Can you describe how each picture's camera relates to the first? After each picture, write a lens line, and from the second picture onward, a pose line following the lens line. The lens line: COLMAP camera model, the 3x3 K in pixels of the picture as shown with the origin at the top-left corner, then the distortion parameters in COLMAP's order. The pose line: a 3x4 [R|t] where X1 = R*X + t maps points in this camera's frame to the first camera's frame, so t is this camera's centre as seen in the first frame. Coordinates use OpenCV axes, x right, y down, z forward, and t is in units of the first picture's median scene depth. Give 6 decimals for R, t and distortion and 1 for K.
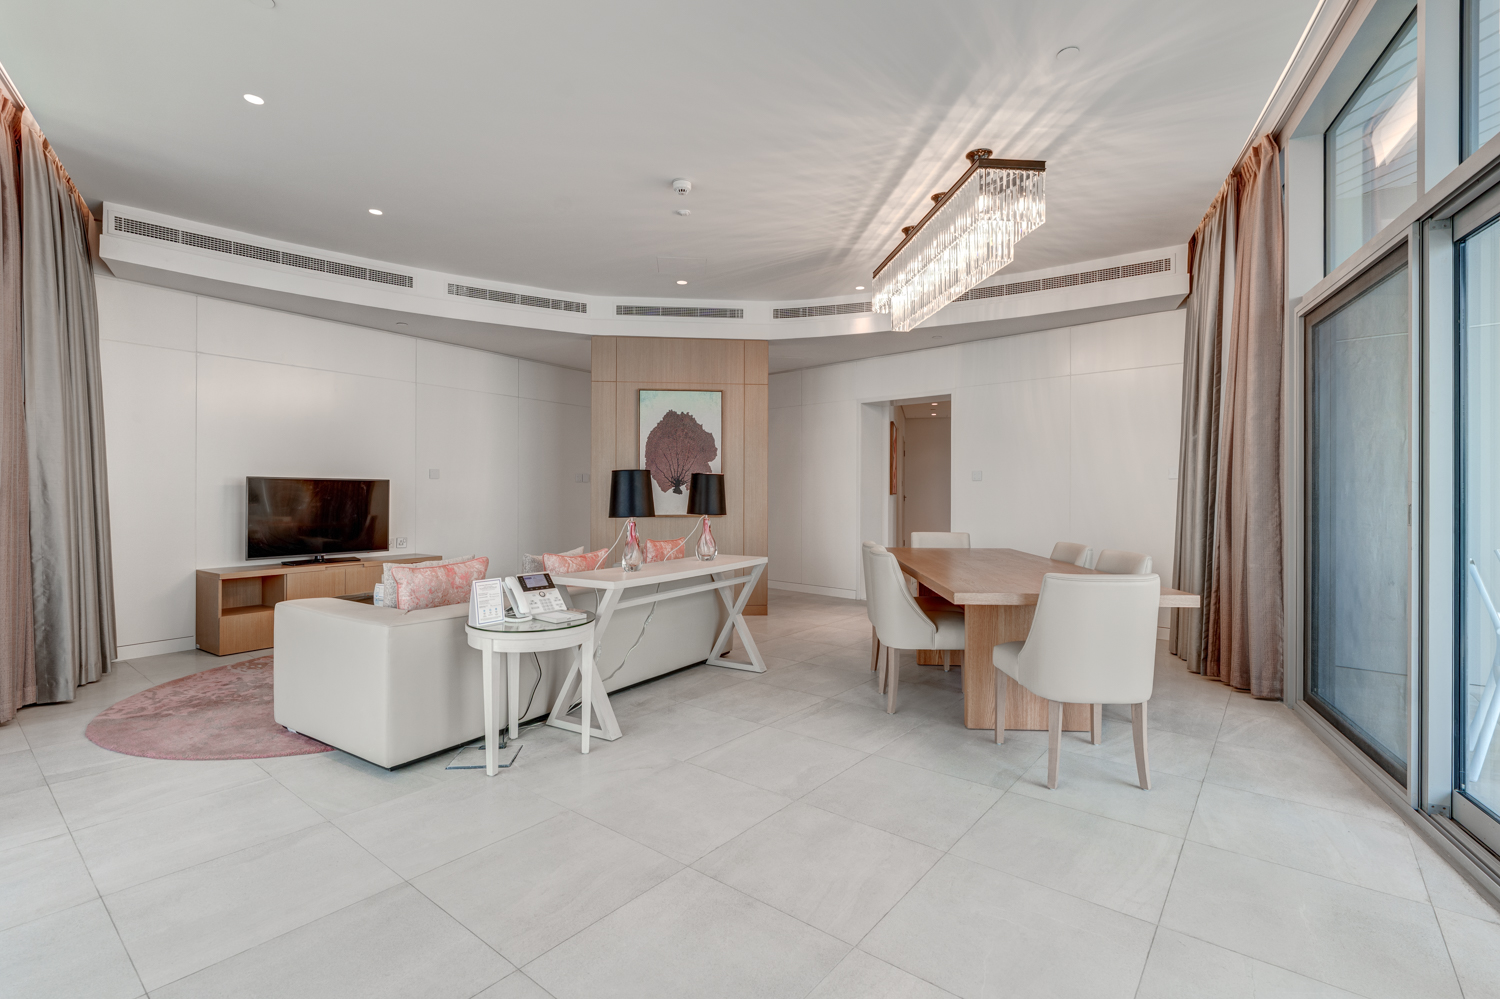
lens RADIAL K [[680.7, 0, 757.6], [0, 680.7, 492.8], [0, 0, 1]] dist [-0.004618, 0.001167]
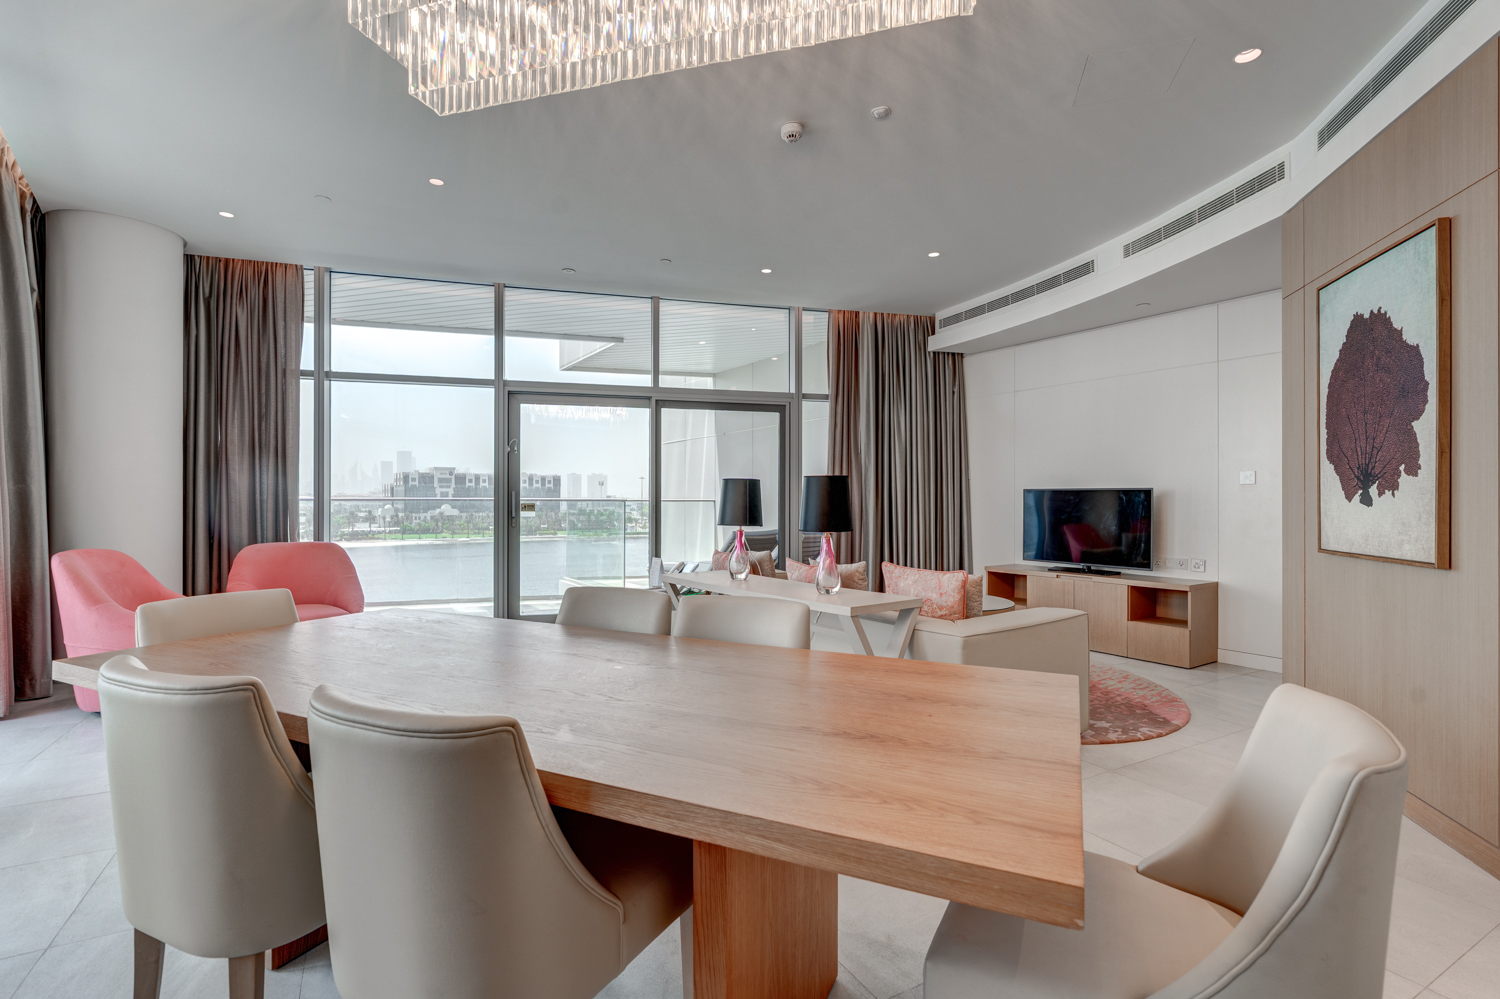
lens RADIAL K [[687.1, 0, 761.0], [0, 687.1, 498.2], [0, 0, 1]] dist [0.005602, 0.000033]
pose [[-0.364966, -0.007934, -0.930987, 0.630300], [-0.004717, 0.999967, -0.006673, 0.002813], [0.931009, 0.001956, -0.364991, 1.199960]]
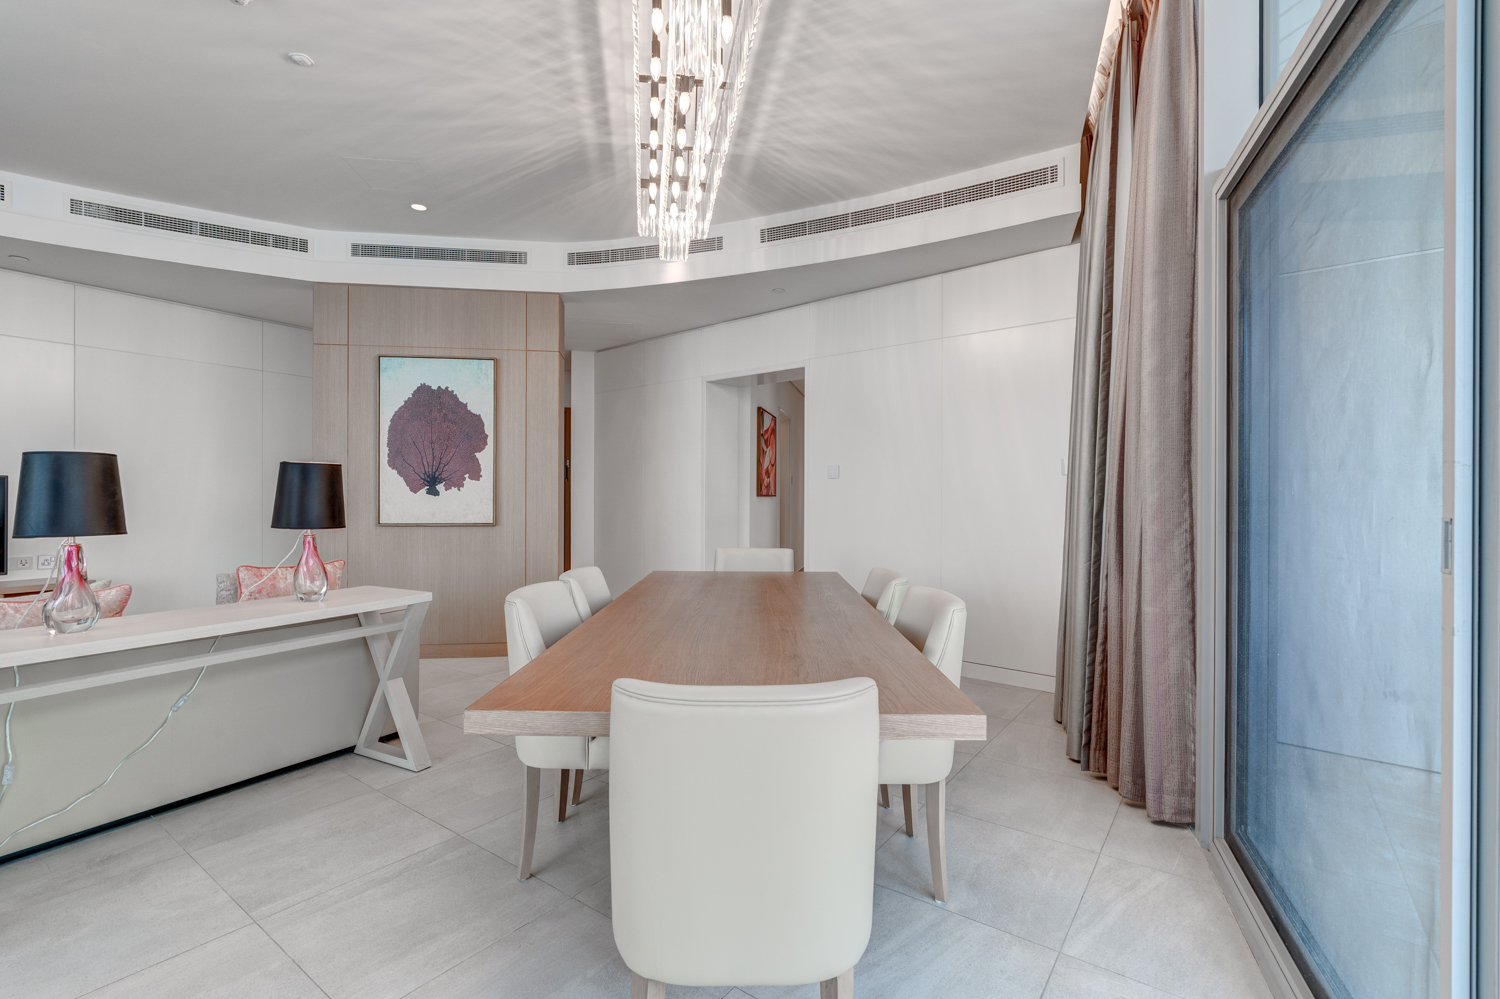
lens RADIAL K [[680.7, 0, 752.7], [0, 680.7, 497.0], [0, 0, 1]] dist [-0.004618, 0.001167]
pose [[0.999202, -0.000090, 0.039946, 0.305622], [-0.000044, 0.999994, 0.003330, 0.001547], [-0.039946, -0.003329, 0.999196, 0.352036]]
